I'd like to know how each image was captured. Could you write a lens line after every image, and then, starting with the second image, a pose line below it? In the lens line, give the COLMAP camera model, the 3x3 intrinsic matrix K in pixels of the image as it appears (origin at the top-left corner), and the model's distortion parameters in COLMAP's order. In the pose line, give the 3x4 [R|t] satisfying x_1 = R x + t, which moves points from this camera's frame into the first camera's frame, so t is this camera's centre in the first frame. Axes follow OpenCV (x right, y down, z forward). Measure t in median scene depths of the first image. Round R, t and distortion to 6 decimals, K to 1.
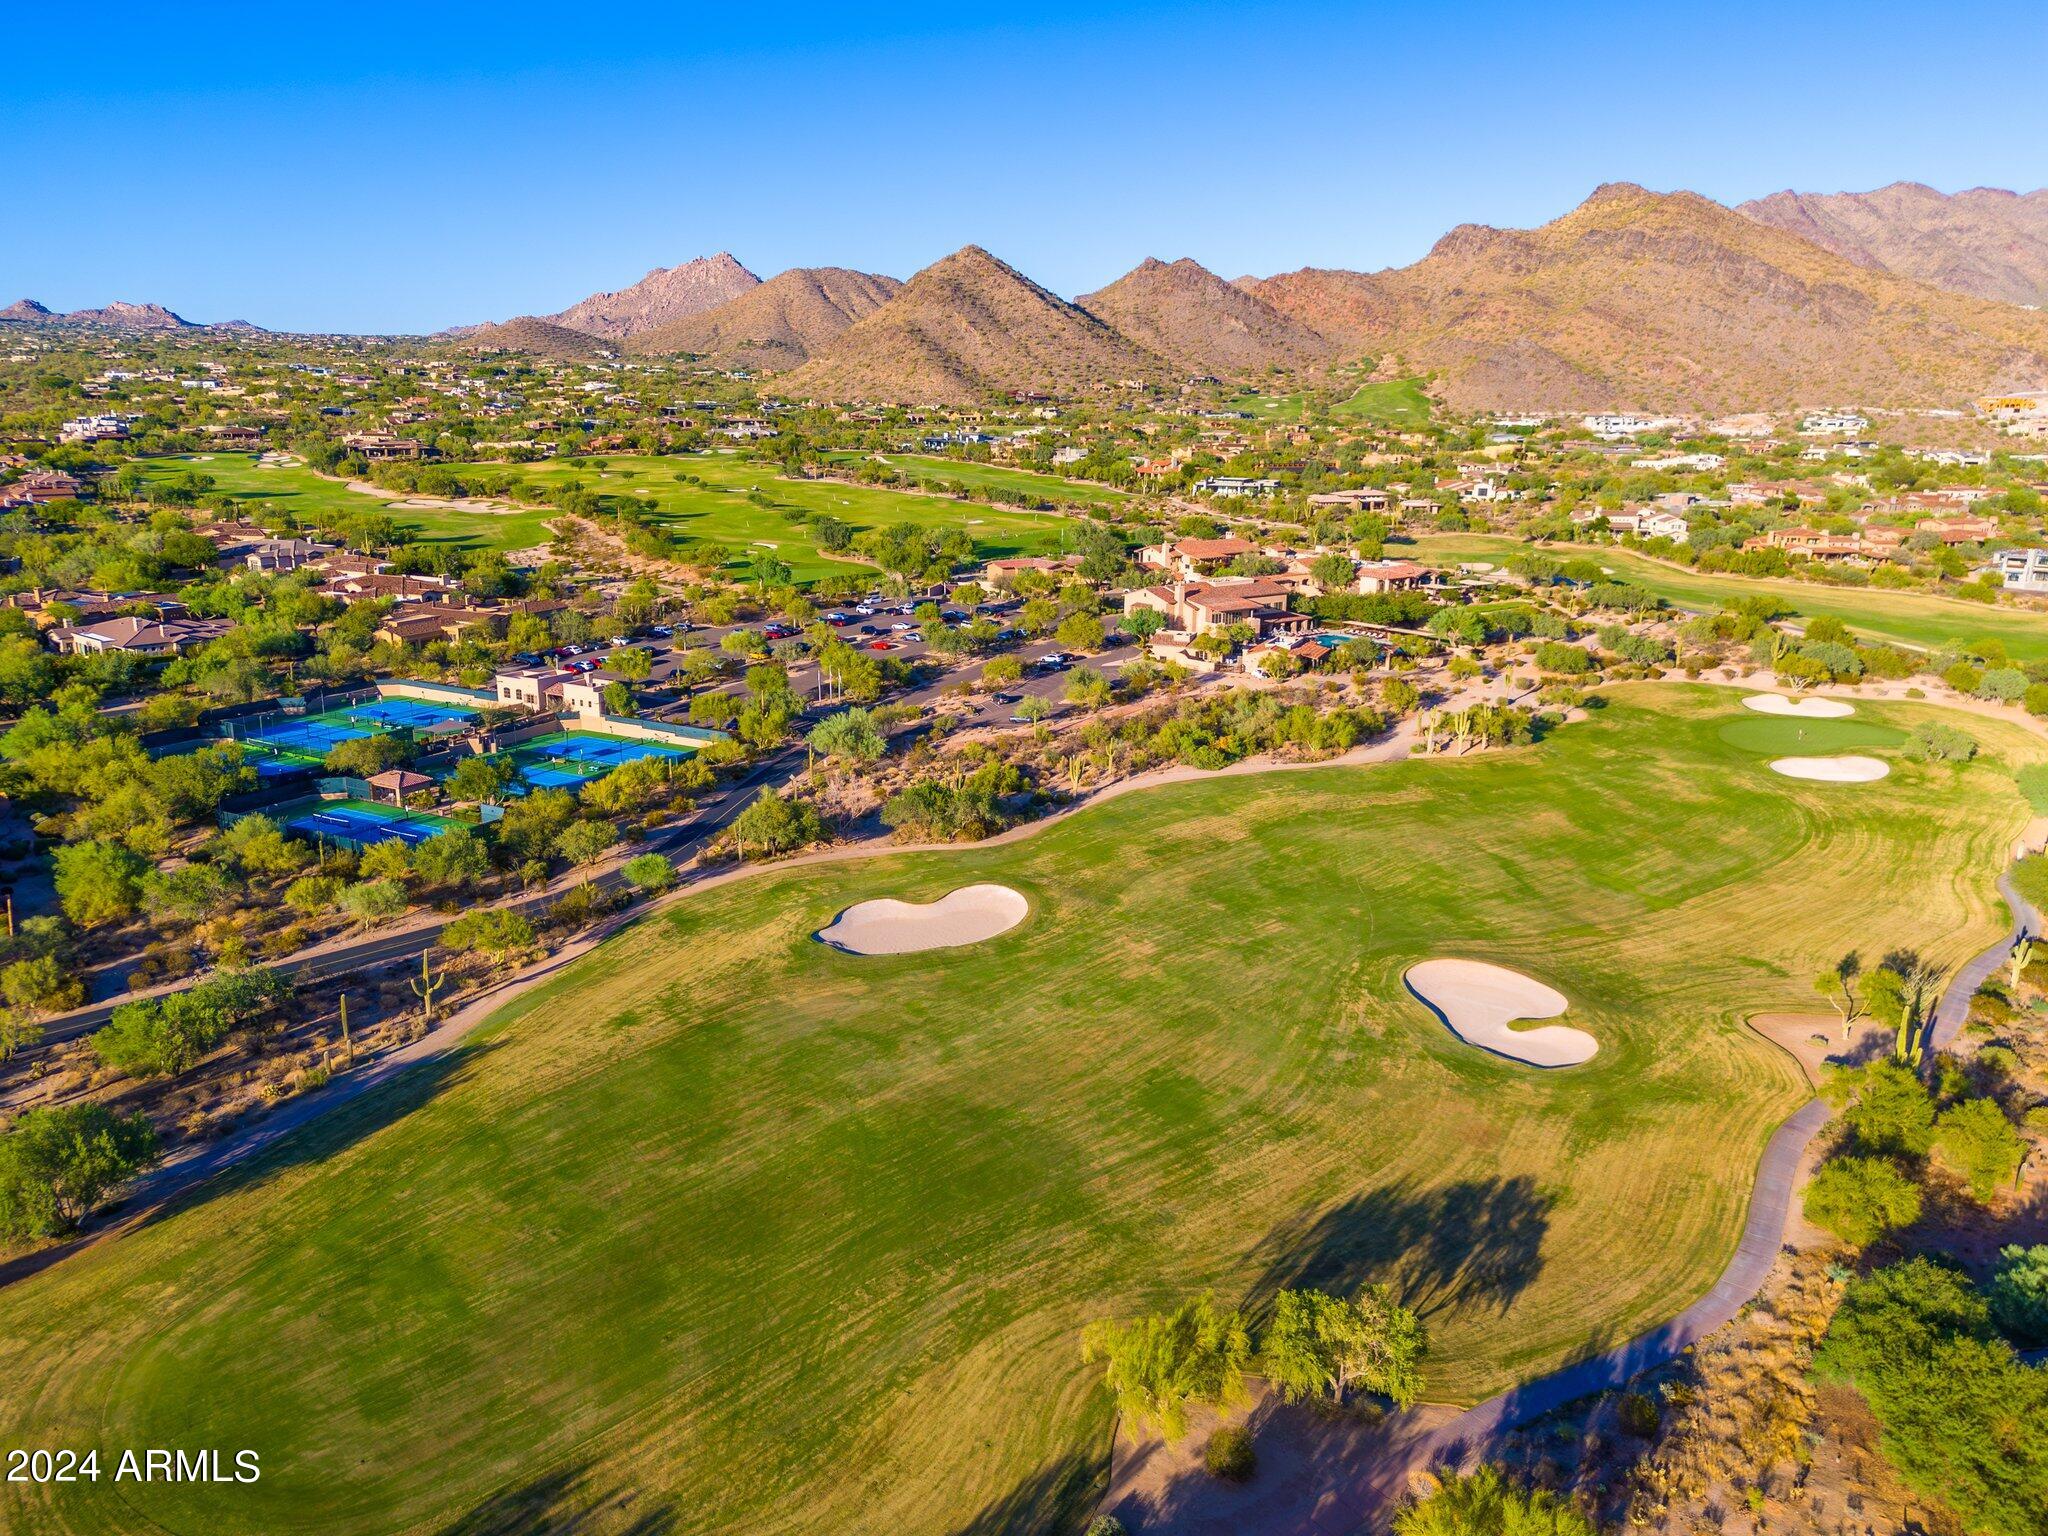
lens RADIAL K [[1506.5, 0, 1025.9], [0, 1506.5, 777.4], [0, 0, 1]] dist [0.052944, -0.006252]
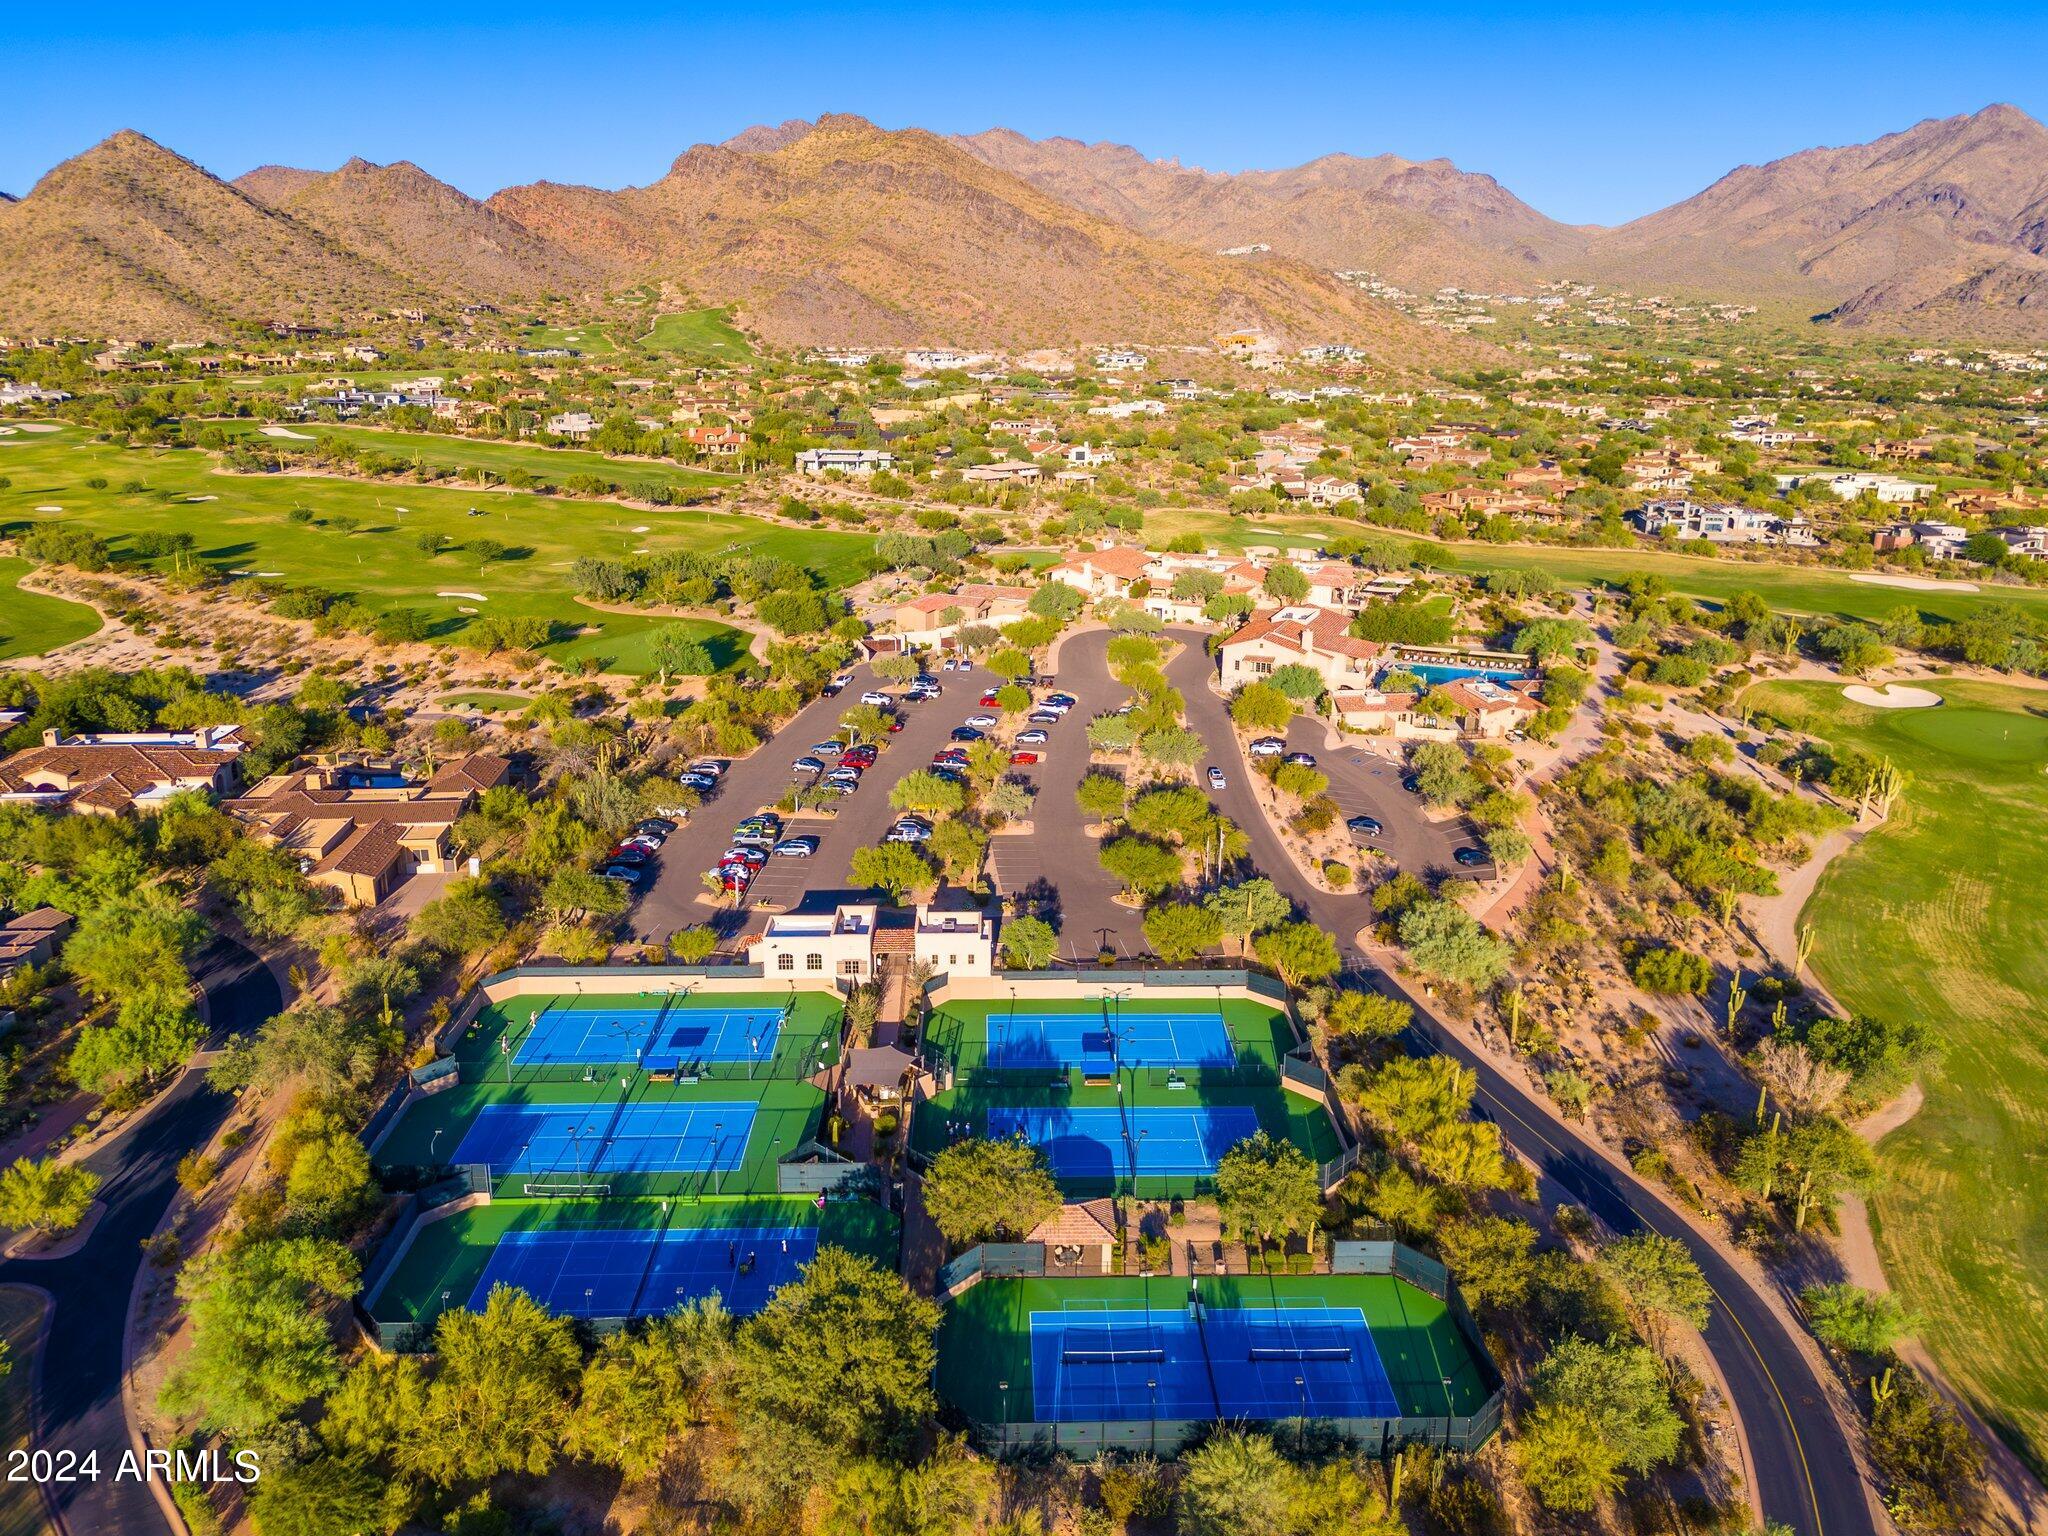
lens RADIAL K [[1511.7, 0, 1024.0], [0, 1511.7, 768.0], [0, 0, 1]] dist [0.075591, -0.038975]
pose [[0.855693, -0.150061, 0.495249, -0.109836], [0.128431, 0.988673, 0.077666, -0.033346], [-0.501293, -0.002853, 0.865273, 0.086901]]
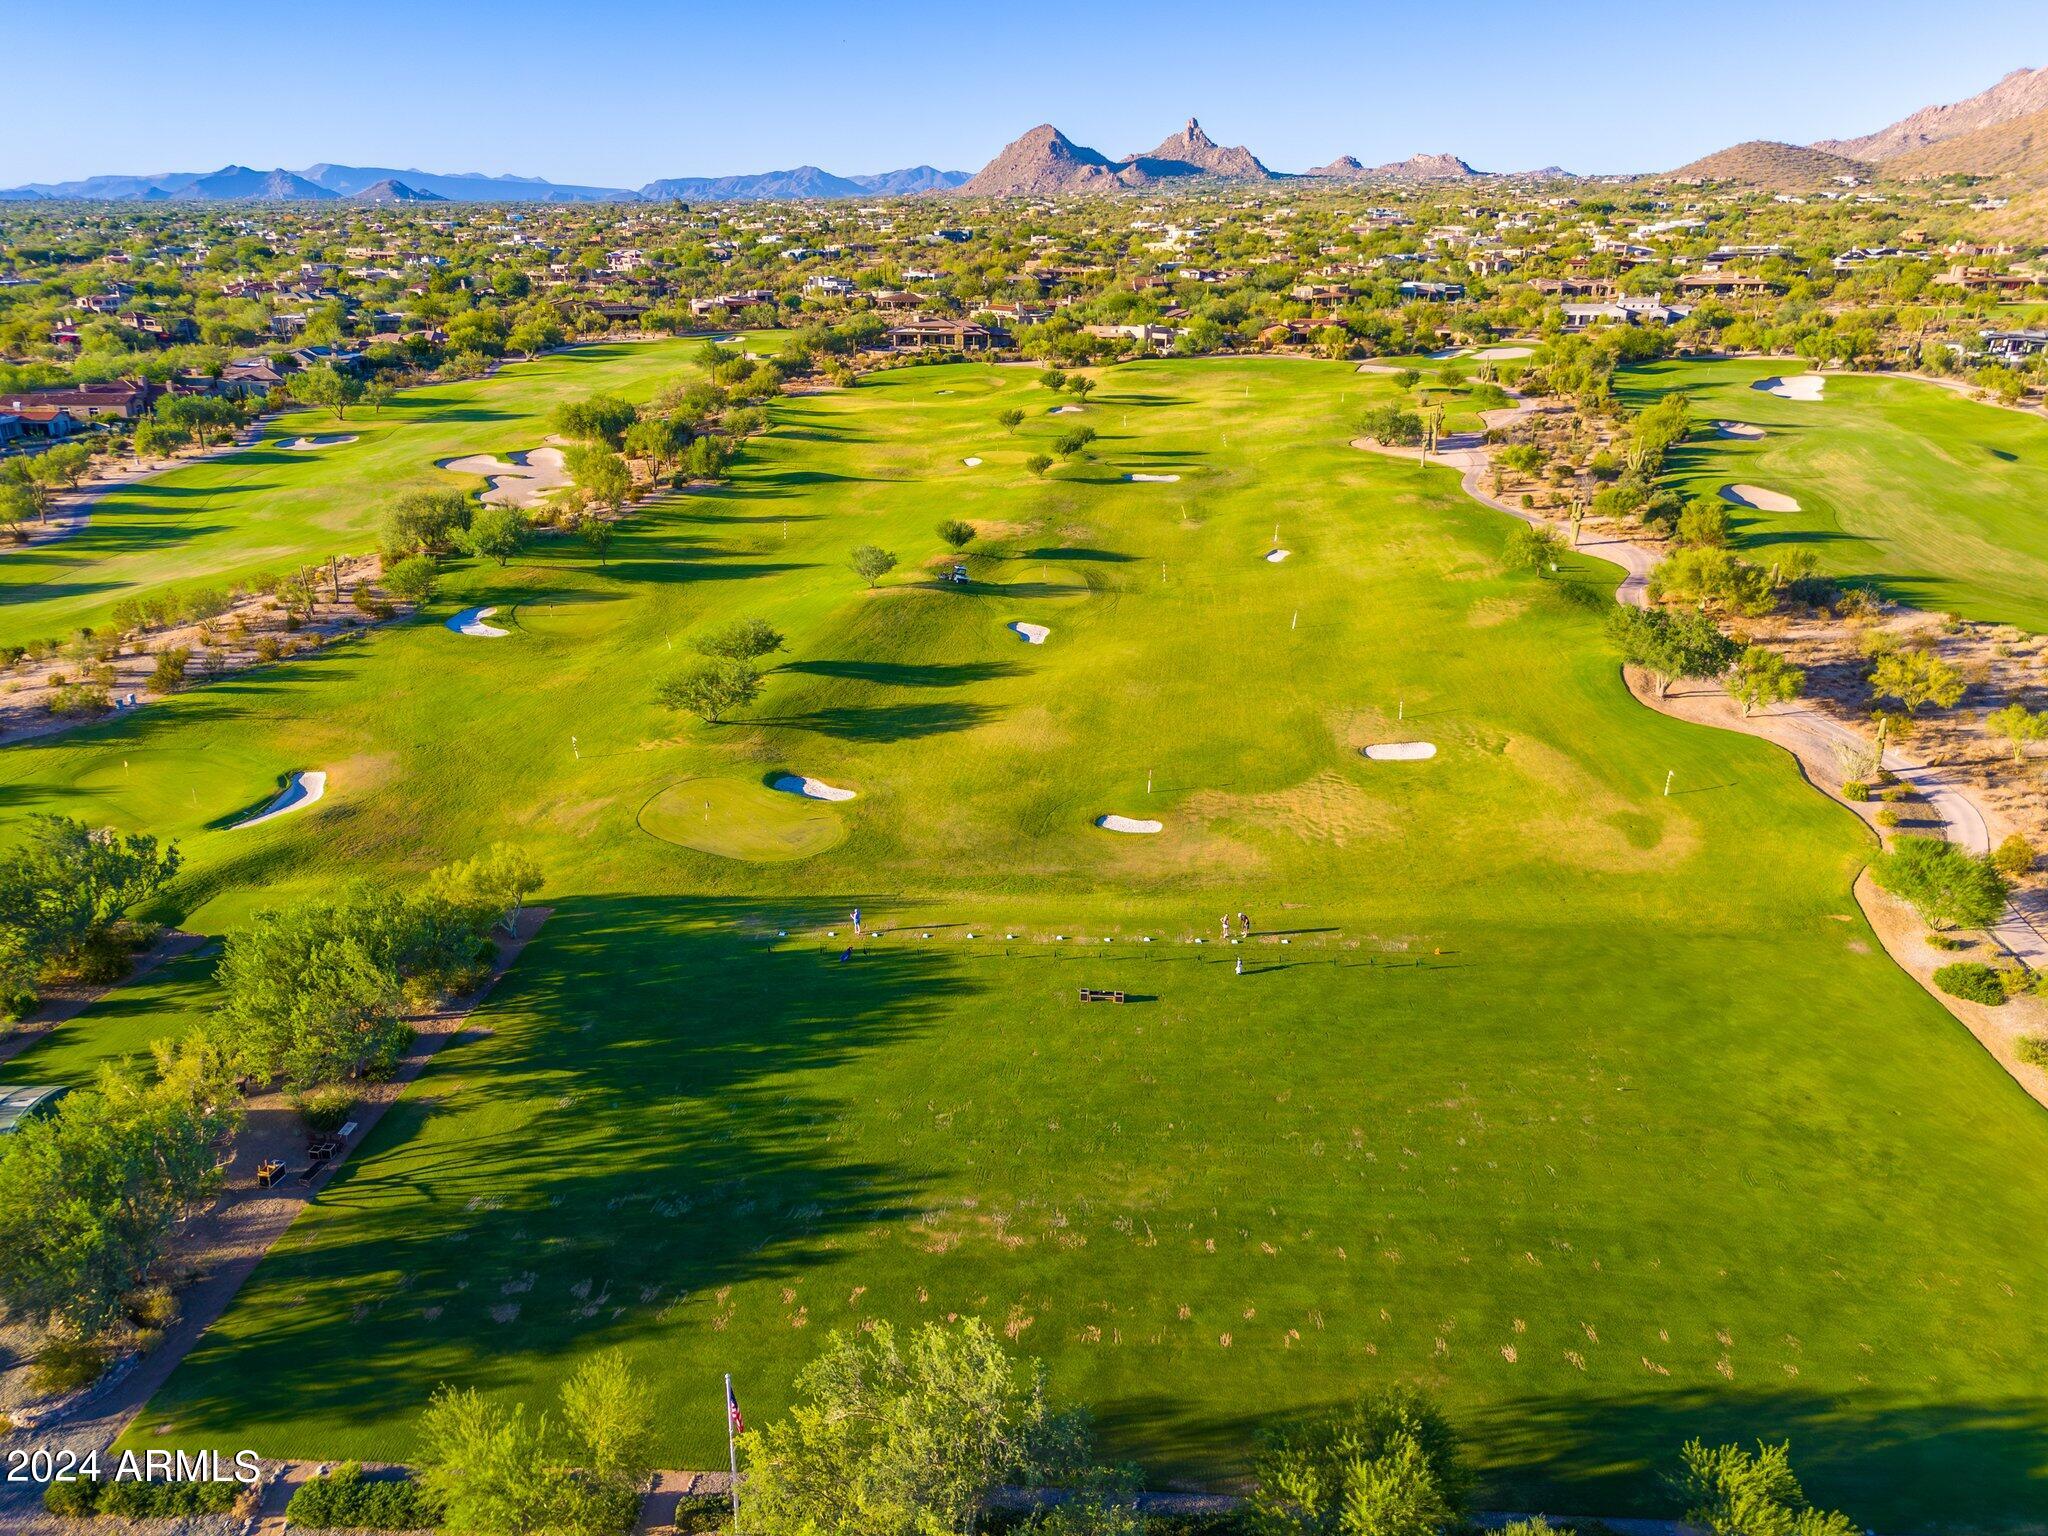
lens RADIAL K [[1476.5, 0, 1035.6], [0, 1476.5, 763.0], [0, 0, 1]] dist [0.107867, -0.087229]
pose [[0.705816, 0.234219, -0.668554, 0.036091], [-0.174725, 0.972161, 0.156120, -0.079212], [0.686509, 0.006621, 0.727091, 0.314398]]
